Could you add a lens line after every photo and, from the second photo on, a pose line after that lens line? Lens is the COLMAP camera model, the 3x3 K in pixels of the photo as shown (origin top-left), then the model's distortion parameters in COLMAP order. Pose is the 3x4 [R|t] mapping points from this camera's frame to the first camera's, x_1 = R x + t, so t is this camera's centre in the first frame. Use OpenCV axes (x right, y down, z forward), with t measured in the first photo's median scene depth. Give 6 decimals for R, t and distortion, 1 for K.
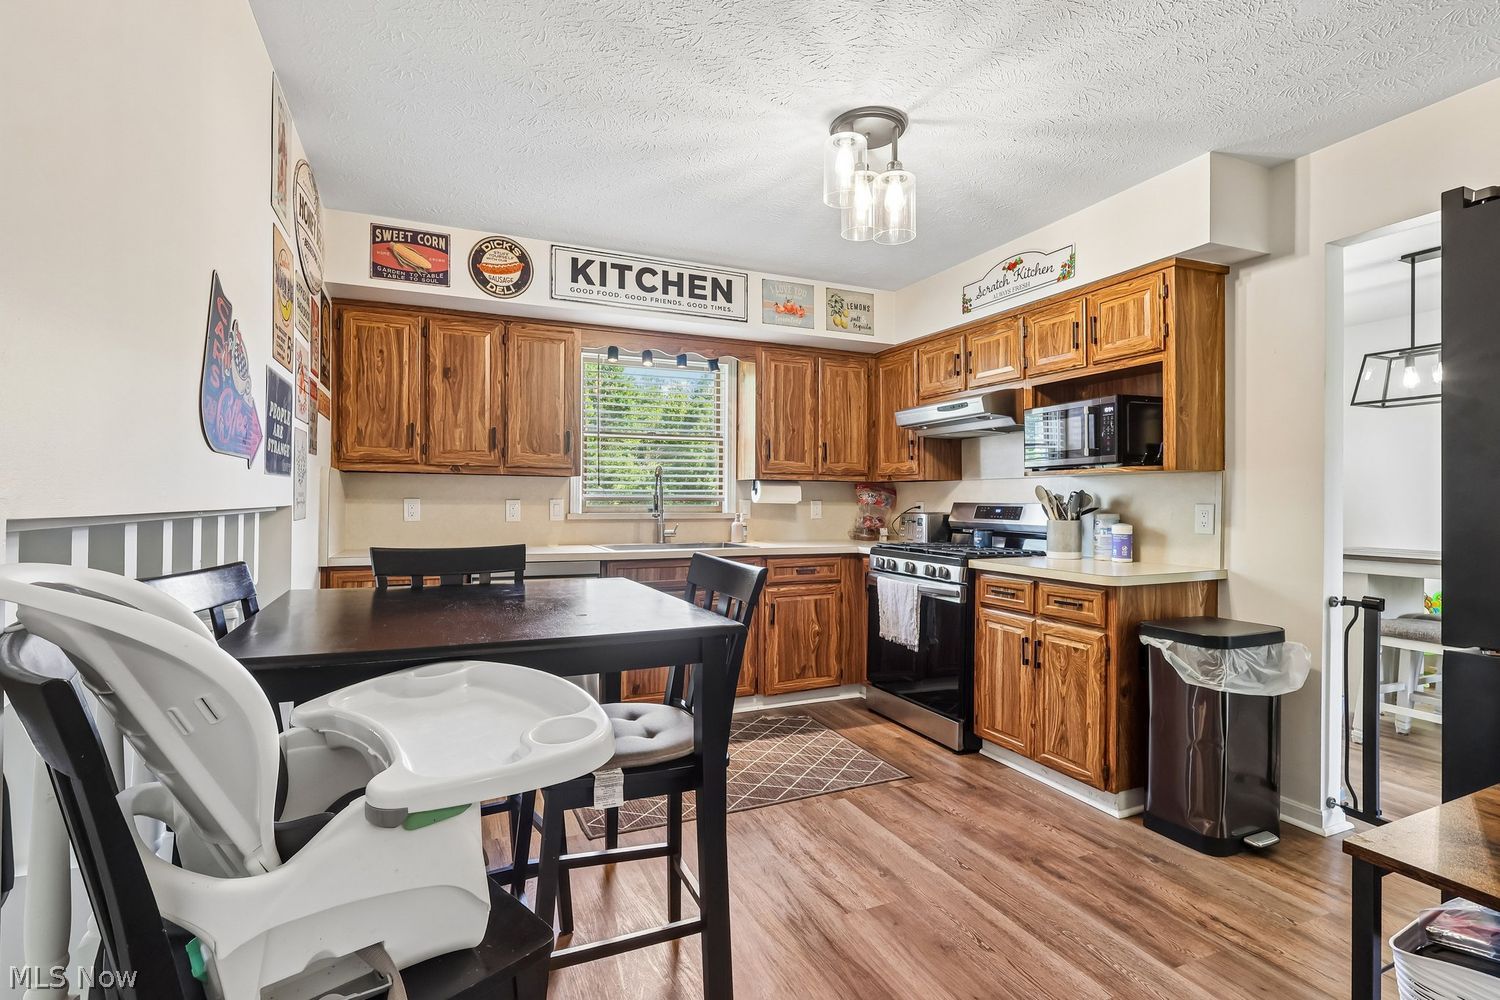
lens RADIAL K [[715.4, 0, 744.7], [0, 715.4, 502.9], [0, 0, 1]] dist [0.000707, 0.000122]
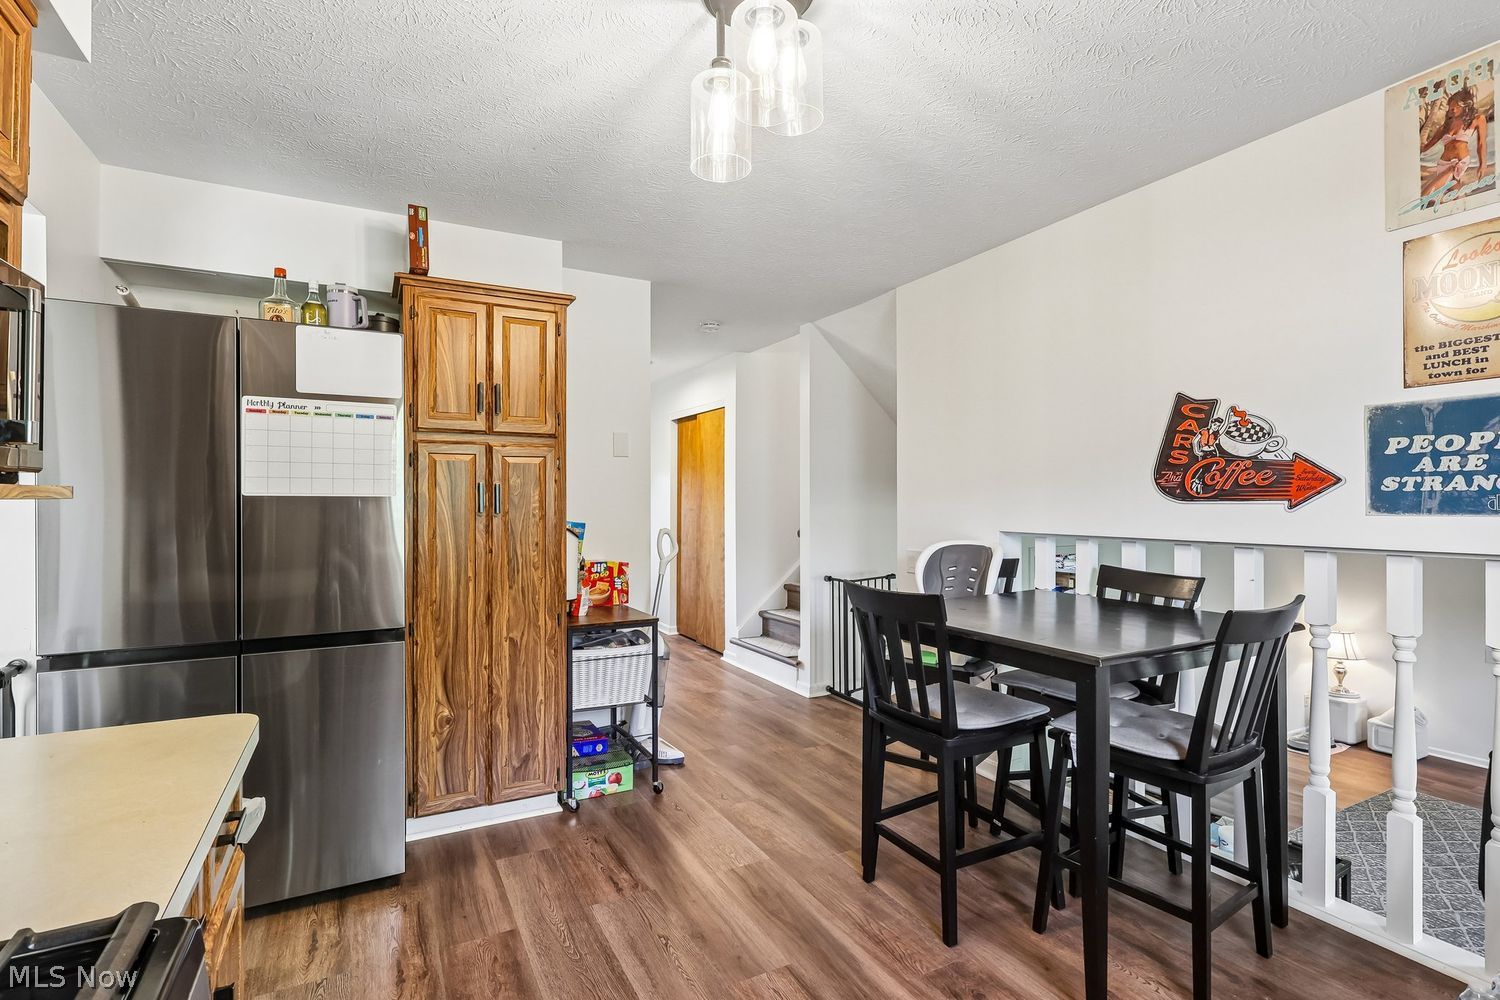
lens RADIAL K [[698.2, 0, 750.0], [0, 698.2, 500.0], [0, 0, 1]] dist [-0.002135, -0.000265]
pose [[-0.998381, -0.009702, -0.056043, 0.178838], [-0.009782, 0.999951, 0.001155, -0.047021], [0.056029, 0.001702, -0.998428, 1.394743]]
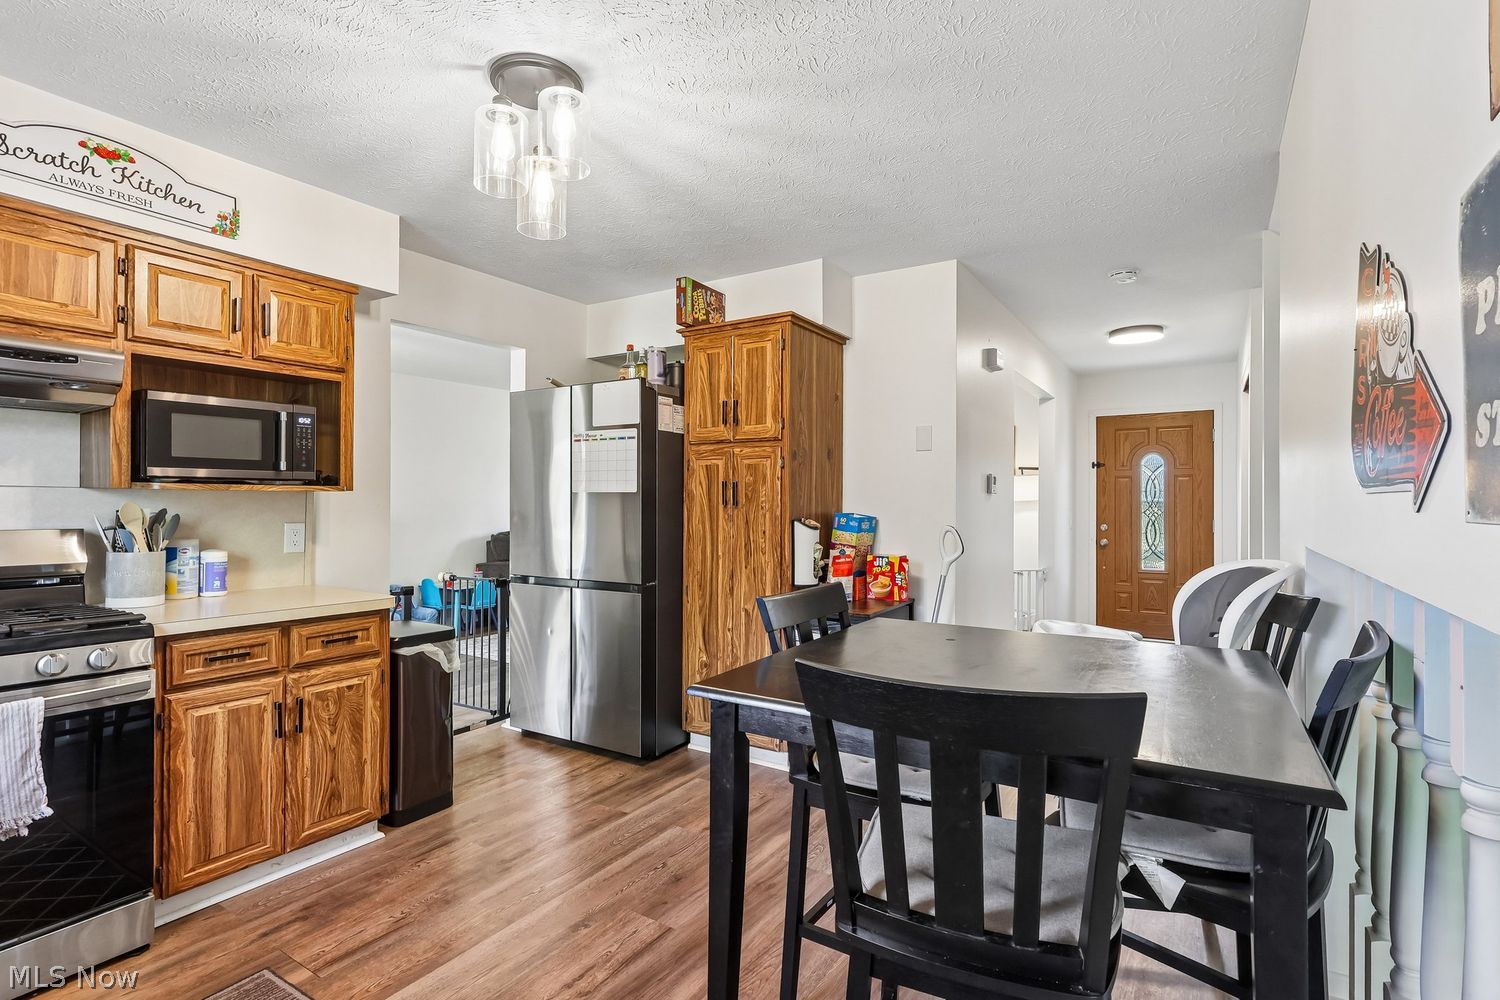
lens RADIAL K [[715.4, 0, 744.7], [0, 715.4, 502.9], [0, 0, 1]] dist [0.000707, 0.000122]
pose [[-0.548675, -0.009574, 0.835981, -0.559297], [-0.004941, 0.999954, 0.008209, -0.038556], [-0.836021, 0.000374, -0.548697, 1.059874]]
